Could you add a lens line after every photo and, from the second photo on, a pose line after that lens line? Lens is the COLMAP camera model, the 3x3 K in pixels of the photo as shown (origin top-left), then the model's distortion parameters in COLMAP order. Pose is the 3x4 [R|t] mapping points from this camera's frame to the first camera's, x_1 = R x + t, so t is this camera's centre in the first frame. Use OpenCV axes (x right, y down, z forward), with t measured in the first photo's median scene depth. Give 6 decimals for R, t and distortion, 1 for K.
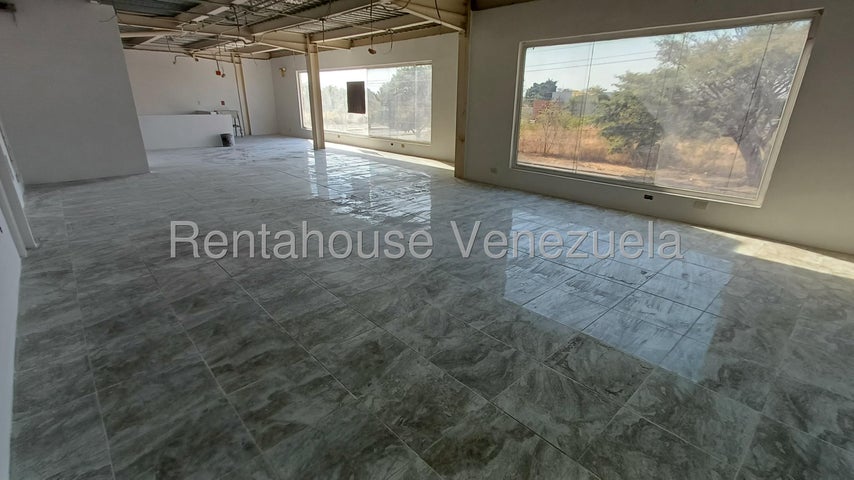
lens RADIAL K [[389.8, 0, 424.2], [0, 389.8, 243.9], [0, 0, 1]] dist [0.009466, -0.000319]
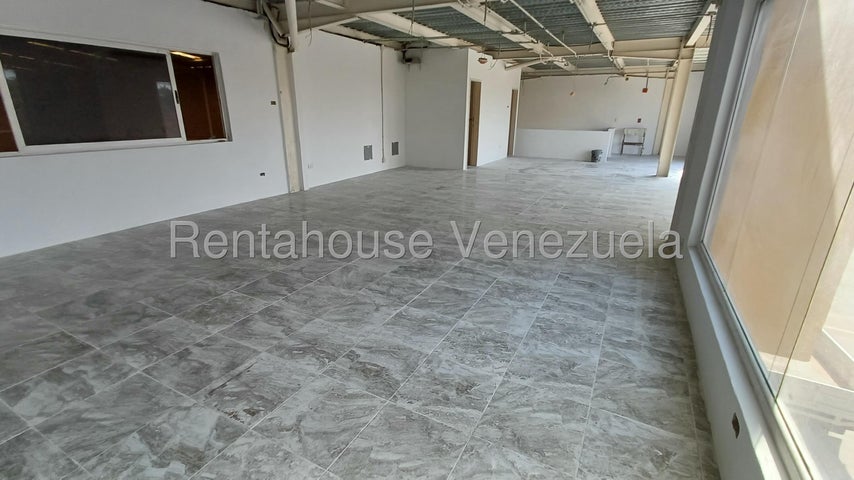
lens RADIAL K [[389.8, 0, 426.4], [0, 389.8, 234.0], [0, 0, 1]] dist [0.009466, -0.000319]
pose [[0.337039, 0.274164, -0.900688, 0.656121], [-0.334857, 0.929016, 0.157483, -0.201360], [0.879929, 0.248523, 0.404920, 0.568607]]
